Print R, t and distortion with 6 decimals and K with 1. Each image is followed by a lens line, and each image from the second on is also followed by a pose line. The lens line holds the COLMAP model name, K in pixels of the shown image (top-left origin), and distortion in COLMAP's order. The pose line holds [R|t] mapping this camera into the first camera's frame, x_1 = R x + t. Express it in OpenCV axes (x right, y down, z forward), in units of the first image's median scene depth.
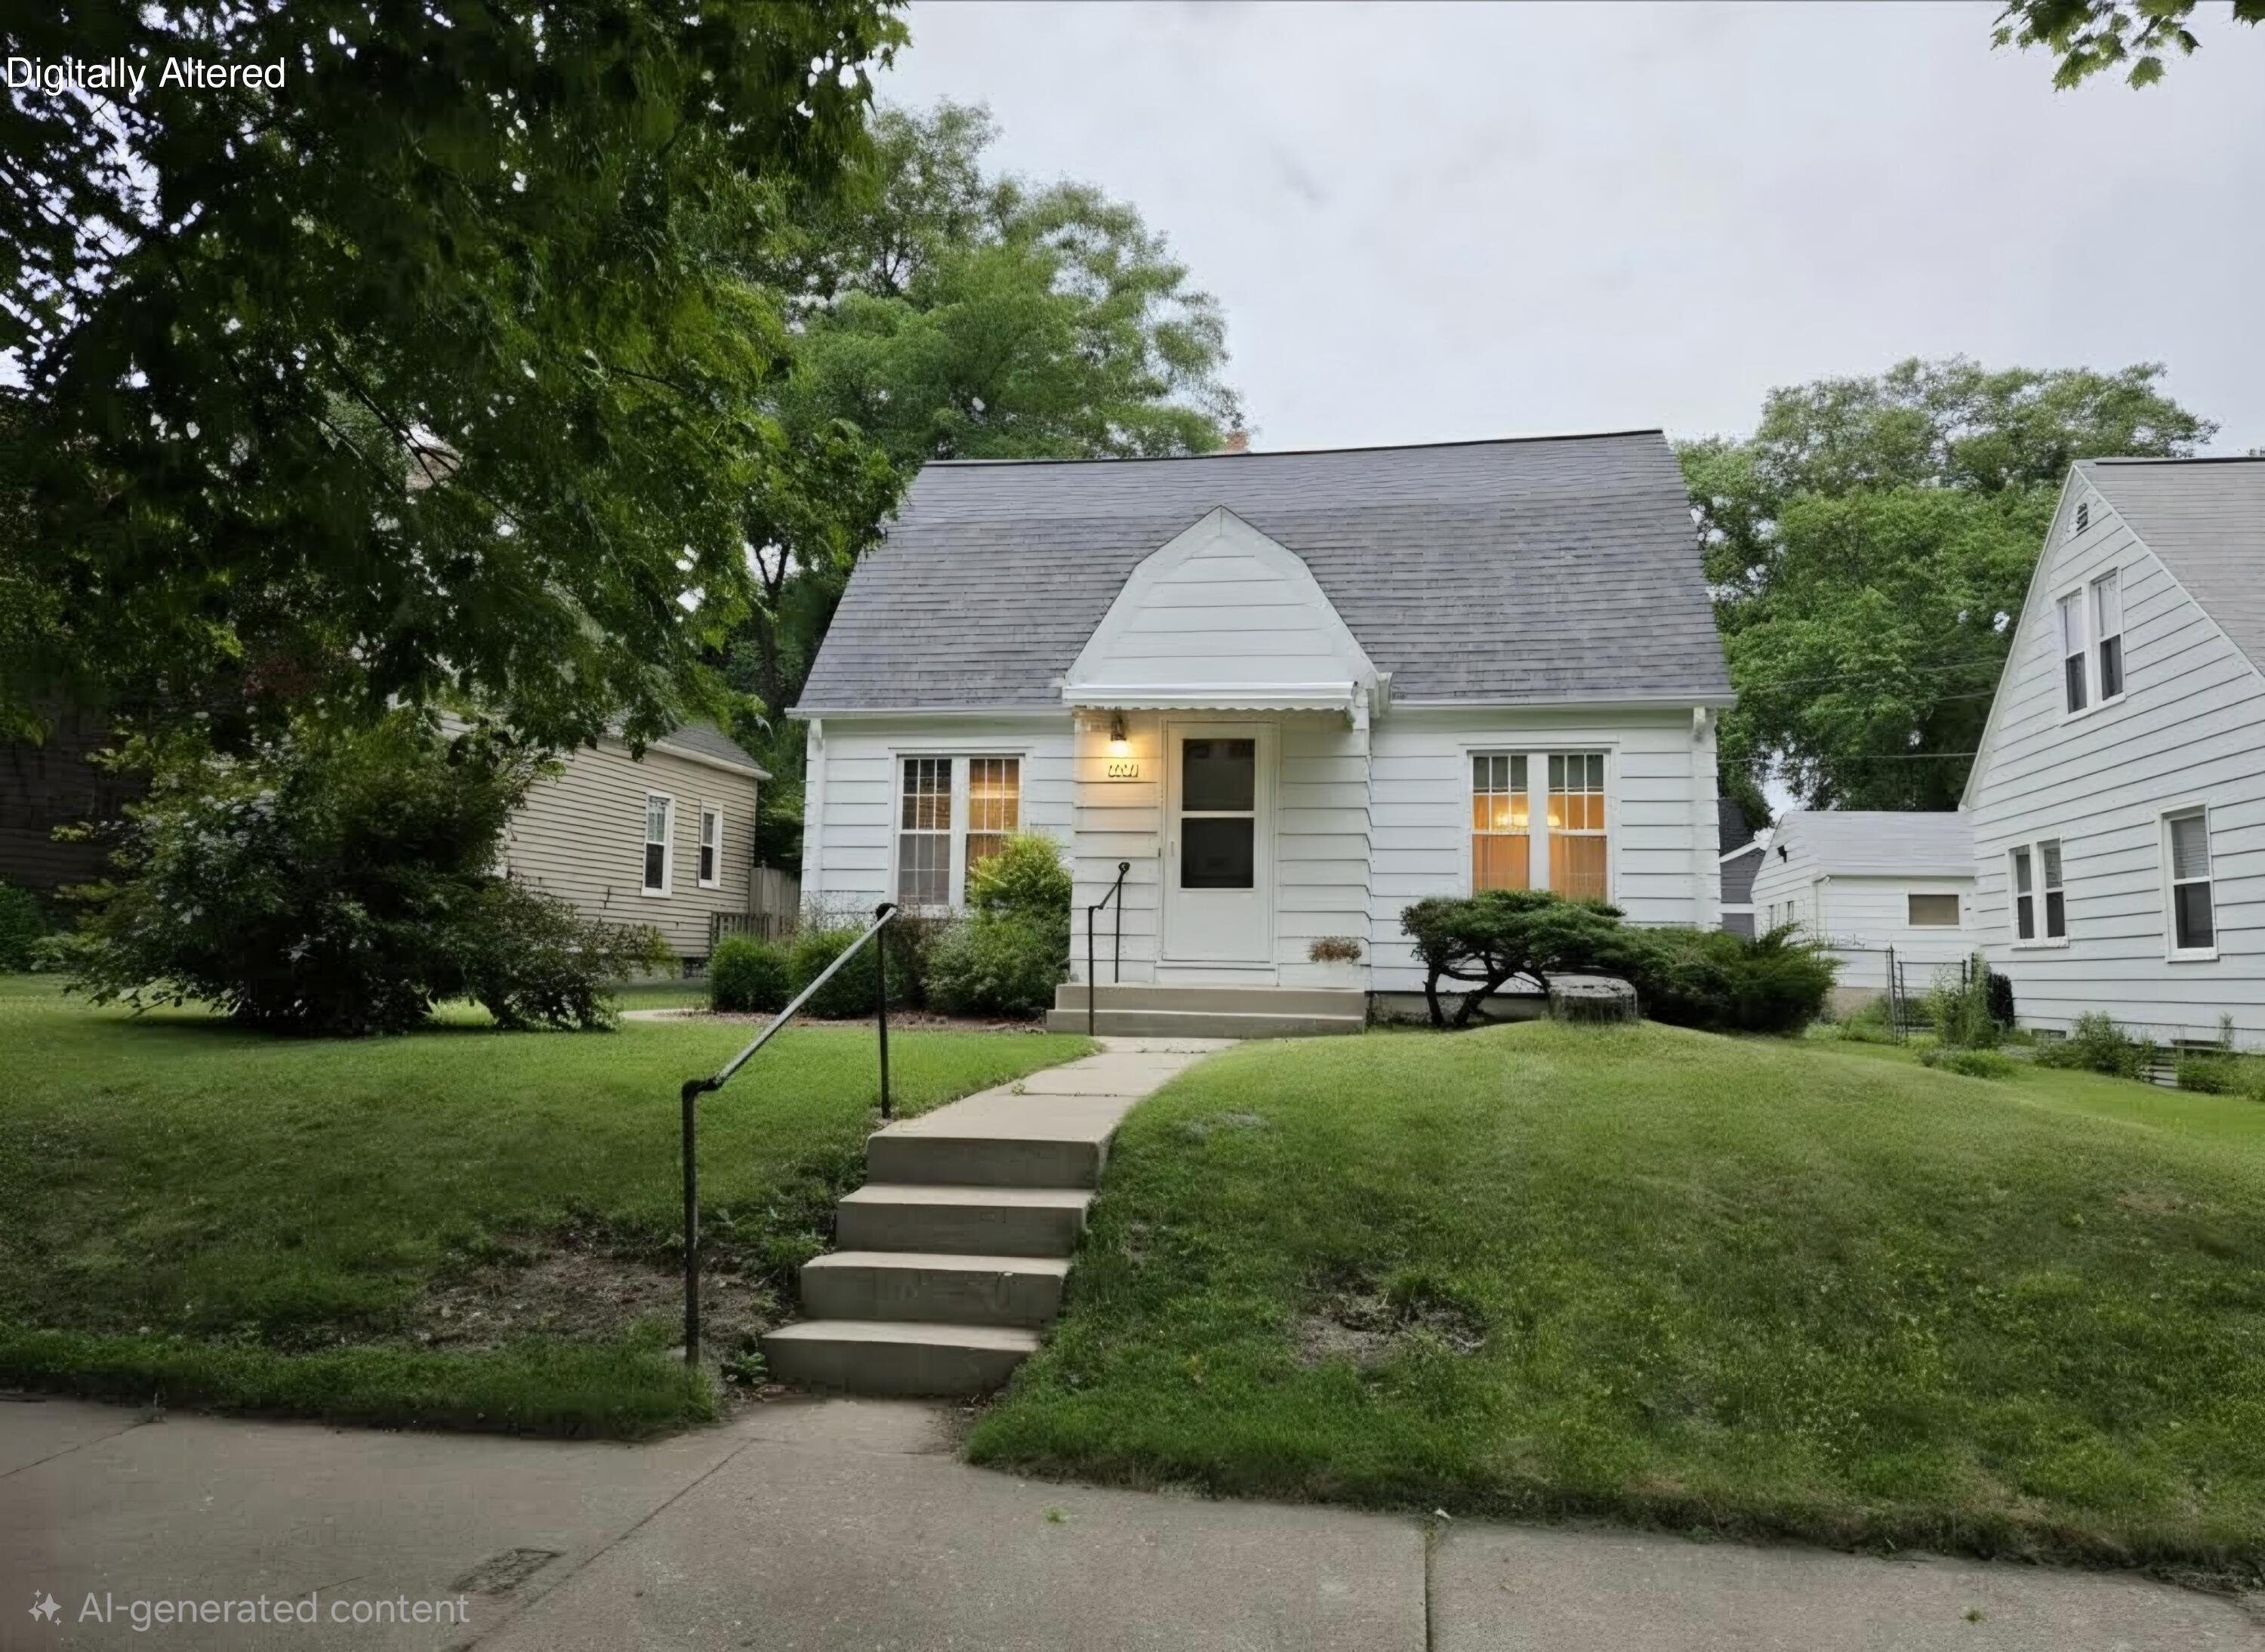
lens RADIAL K [[1533.0, 0, 1139.5], [0, 1533.0, 825.6], [0, 0, 1]] dist [0.045230, -0.028307]
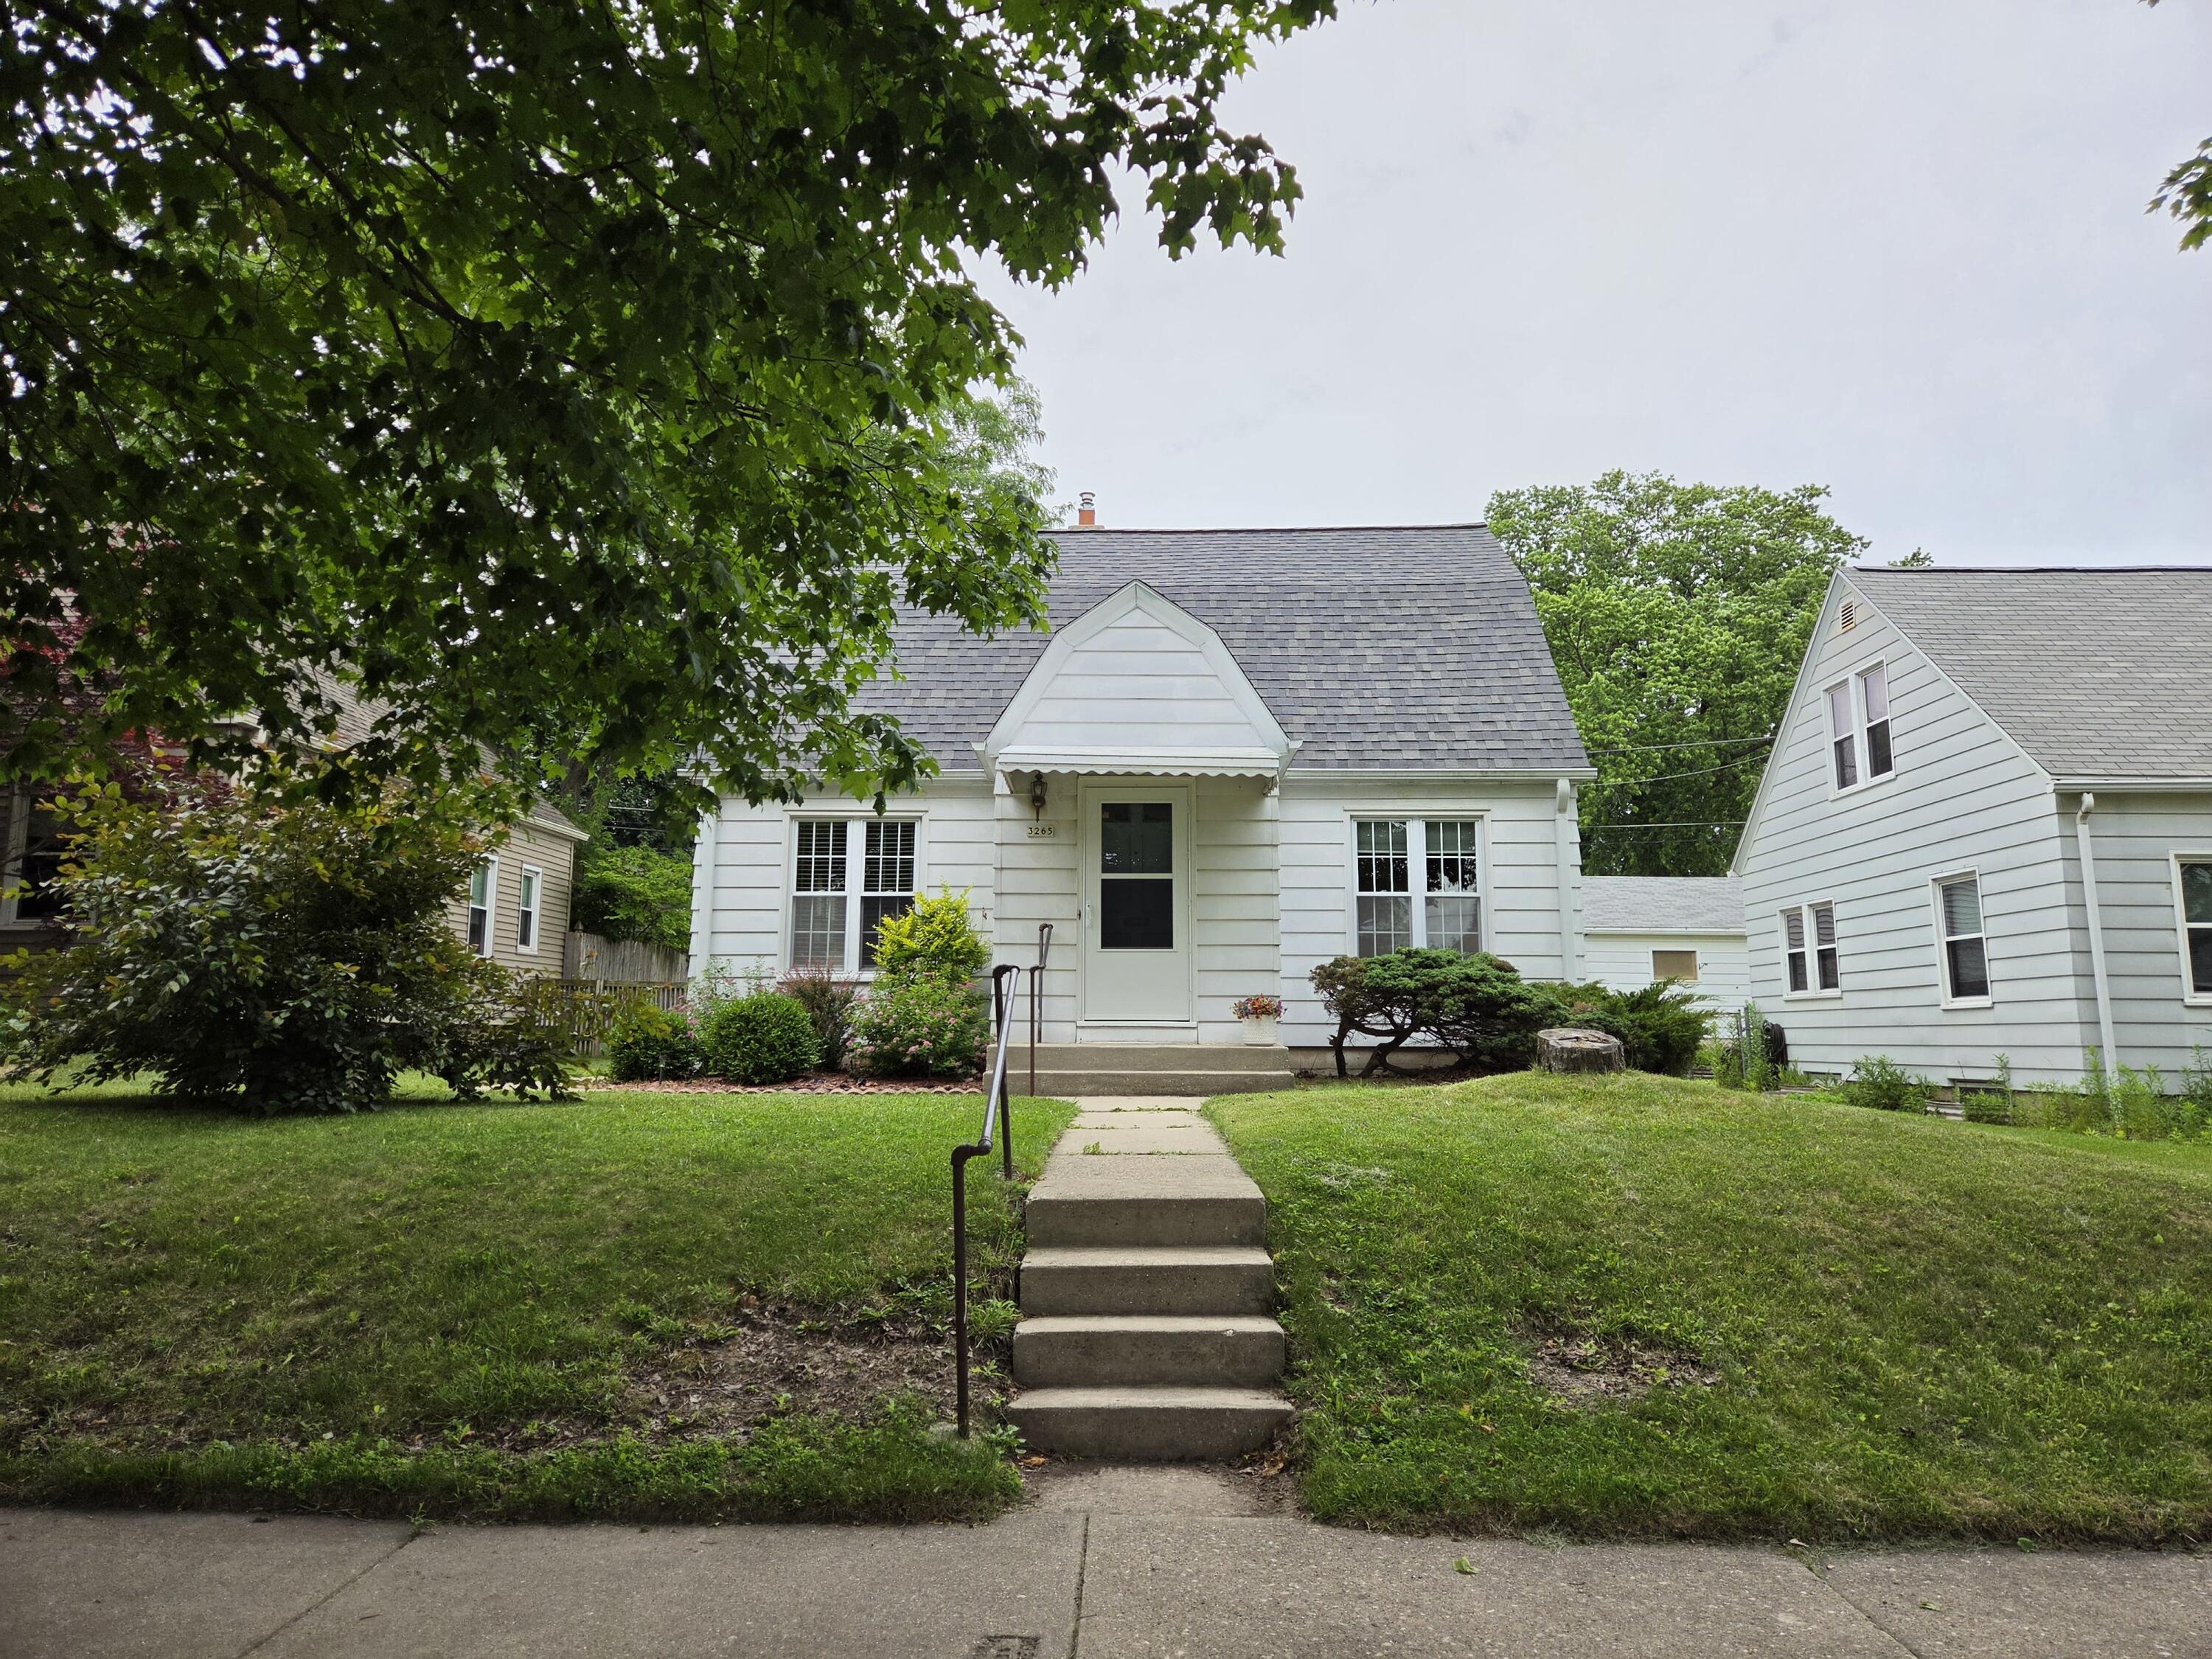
lens RADIAL K [[1496.2, 0, 1110.7], [0, 1496.2, 819.6], [0, 0, 1]] dist [0.043907, -0.028864]
pose [[0.986784, 0.008177, 0.161833, -0.125346], [-0.000693, 0.998930, -0.046244, 0.000939], [-0.162038, 0.045521, 0.985734, 0.011801]]
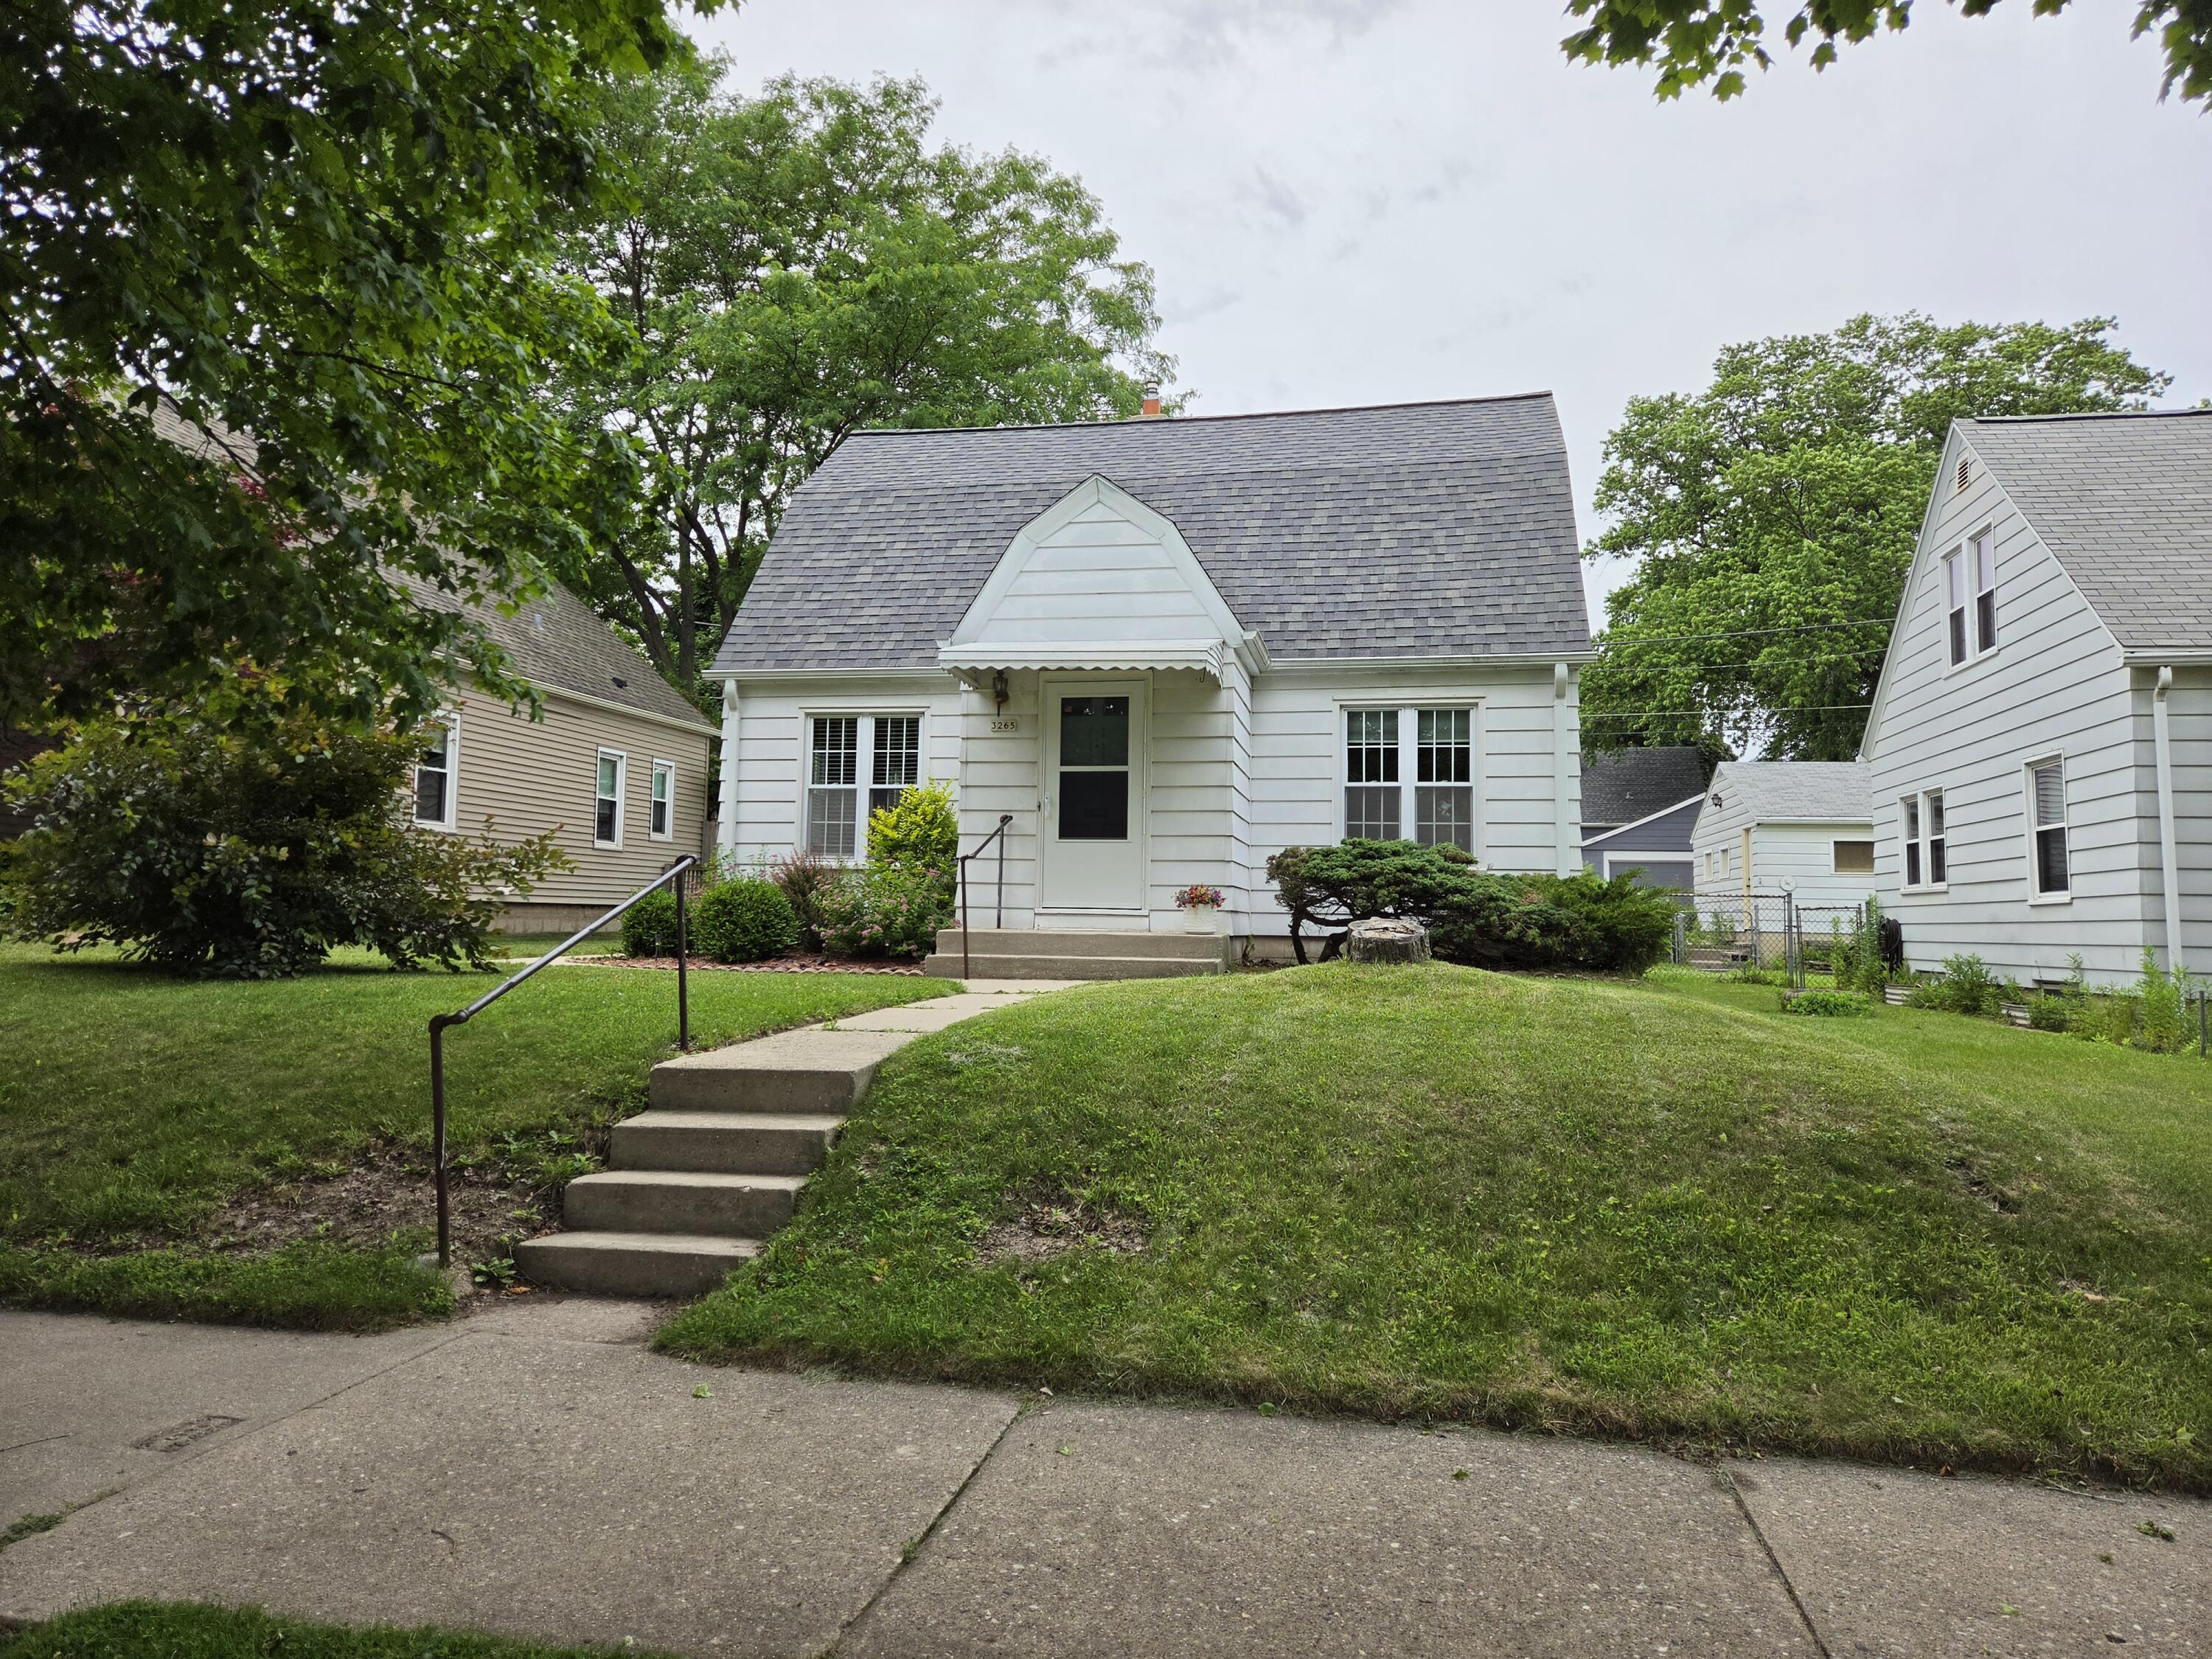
lens RADIAL K [[1496.2, 0, 1104.8], [0, 1496.2, 808.4], [0, 0, 1]] dist [0.043907, -0.028864]
pose [[0.999689, -0.004125, -0.024609, 0.077667], [0.004631, 0.999778, 0.020539, -0.000999], [0.024519, -0.020646, 0.999486, -0.025627]]
